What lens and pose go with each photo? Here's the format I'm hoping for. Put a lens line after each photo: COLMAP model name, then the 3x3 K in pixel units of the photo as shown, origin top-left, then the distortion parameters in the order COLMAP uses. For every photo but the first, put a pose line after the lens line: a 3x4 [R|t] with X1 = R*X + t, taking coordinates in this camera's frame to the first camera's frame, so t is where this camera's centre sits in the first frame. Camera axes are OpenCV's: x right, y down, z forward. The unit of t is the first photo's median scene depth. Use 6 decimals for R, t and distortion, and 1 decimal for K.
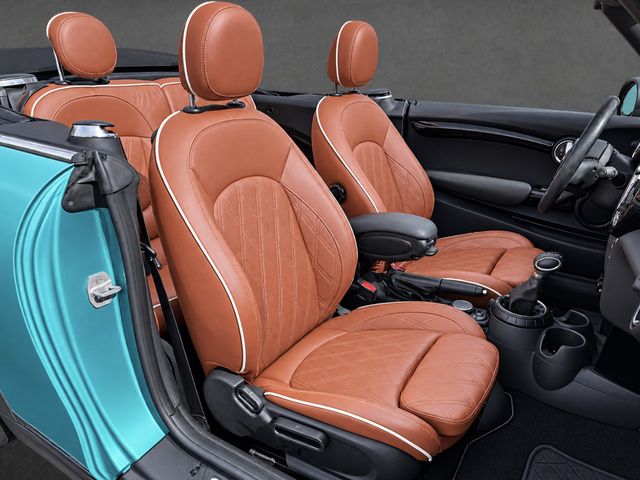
lens RADIAL K [[446.6, 0, 320.0], [0, 446.6, 240.0], [0, 0, 1]] dist [0.137607, -0.174257]
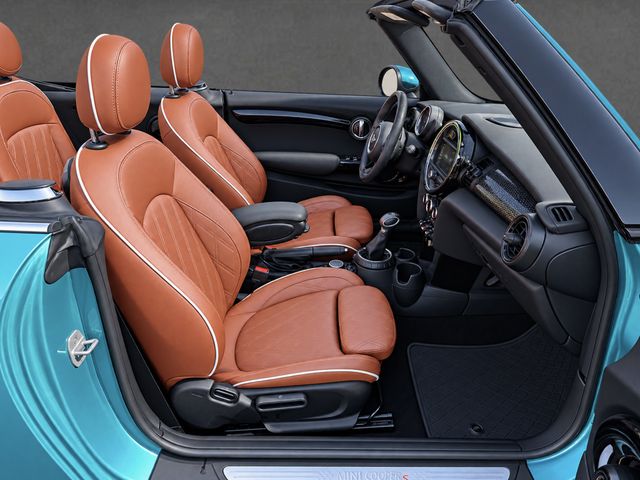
lens RADIAL K [[441.0, 0, 320.0], [0, 441.0, 240.0], [0, 0, 1]] dist [-0.001660, -0.003549]
pose [[0.844922, -0.229662, 0.483075, -0.313859], [0.180859, 0.972603, 0.146059, -0.115201], [-0.503385, -0.036040, 0.863311, -0.053052]]
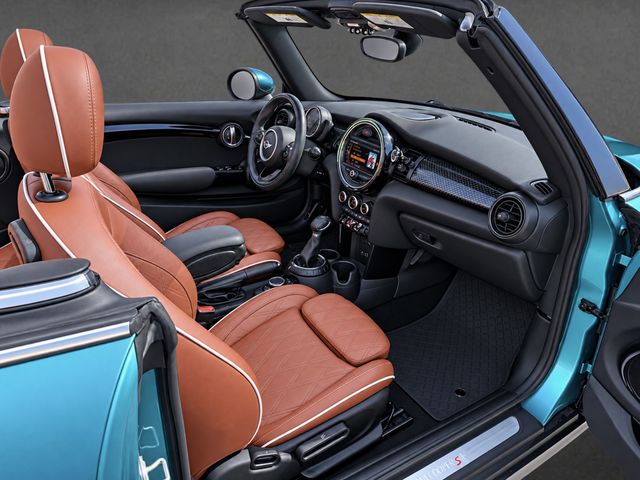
lens RADIAL K [[441.0, 0, 320.0], [0, 441.0, 240.0], [0, 0, 1]] dist [-0.001660, -0.003549]
pose [[0.469873, -0.377406, 0.797988, -0.531801], [0.293717, 0.919329, 0.261847, -0.232780], [-0.832436, 0.111348, 0.542819, 0.261267]]
